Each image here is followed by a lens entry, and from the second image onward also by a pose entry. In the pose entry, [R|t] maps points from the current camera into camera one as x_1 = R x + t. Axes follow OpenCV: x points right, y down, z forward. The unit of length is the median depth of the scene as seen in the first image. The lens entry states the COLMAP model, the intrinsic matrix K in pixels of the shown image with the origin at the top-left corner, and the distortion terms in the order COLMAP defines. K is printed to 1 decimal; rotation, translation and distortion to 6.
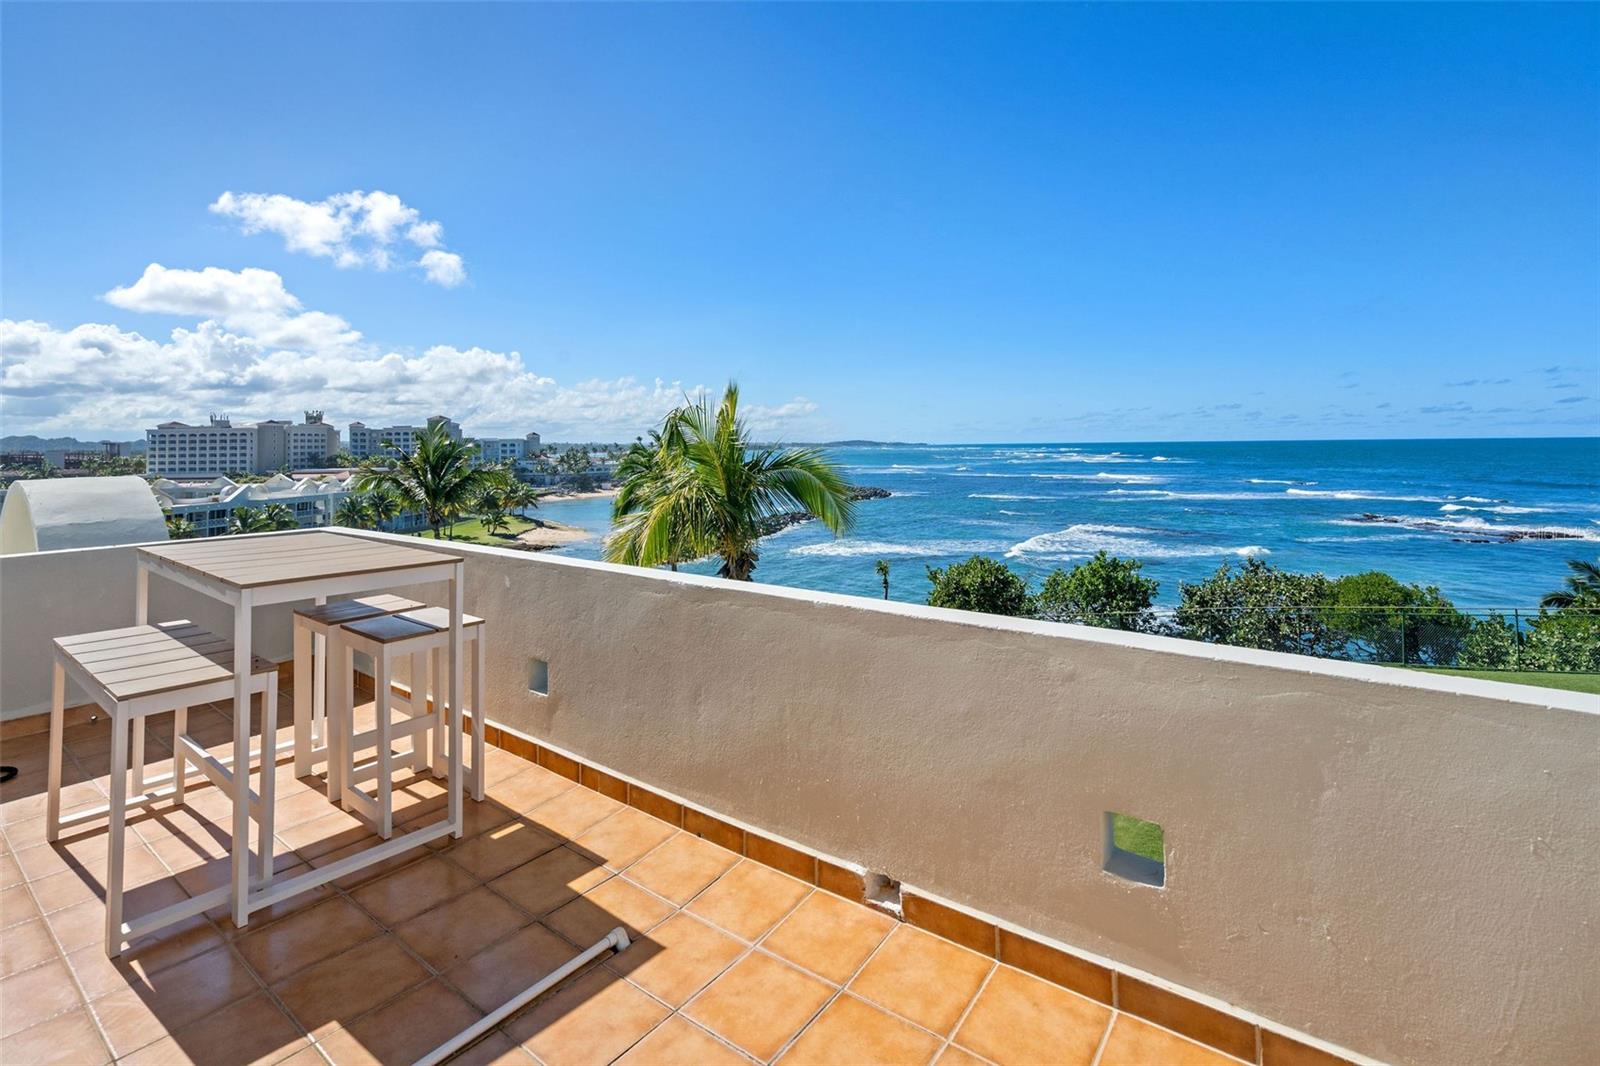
lens RADIAL K [[721.7, 0, 776.8], [0, 721.7, 447.5], [0, 0, 1]] dist [-0.000831, -0.000450]
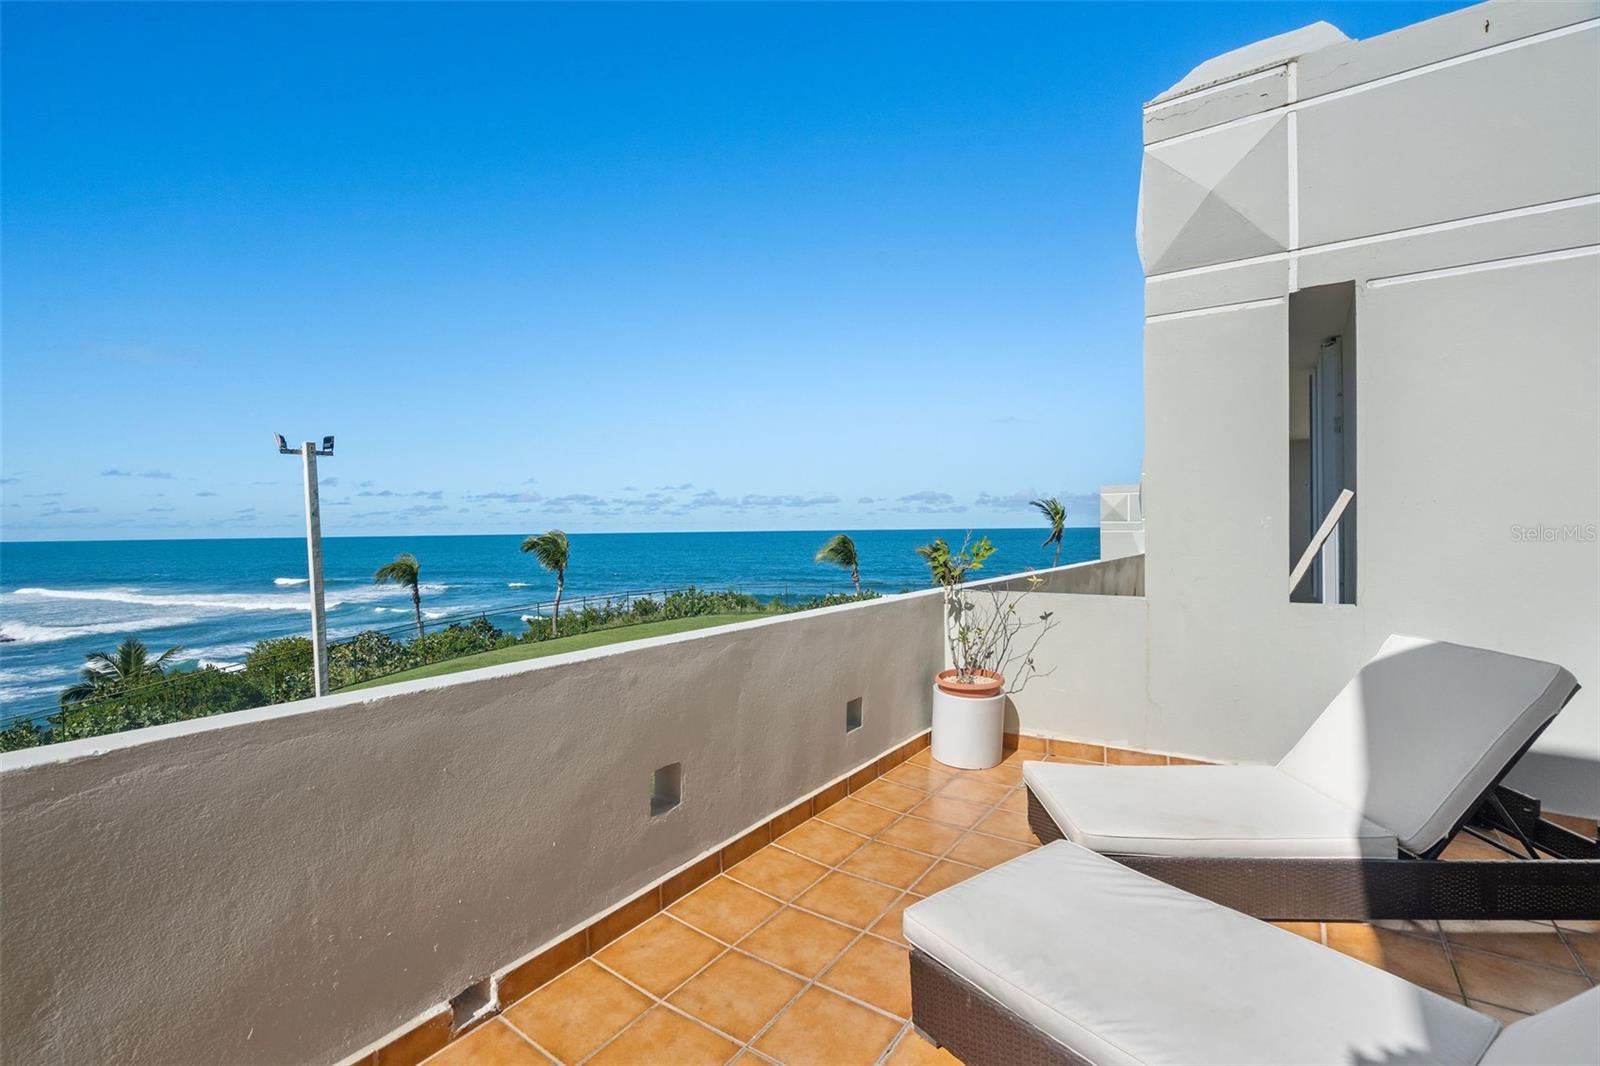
lens RADIAL K [[721.7, 0, 798.3], [0, 721.7, 536.9], [0, 0, 1]] dist [-0.000831, -0.000450]
pose [[-0.039976, 0.002076, 0.999198, -0.799586], [0.011234, 0.999936, -0.001628, 0.063002], [-0.999137, 0.011160, -0.039997, 0.690180]]
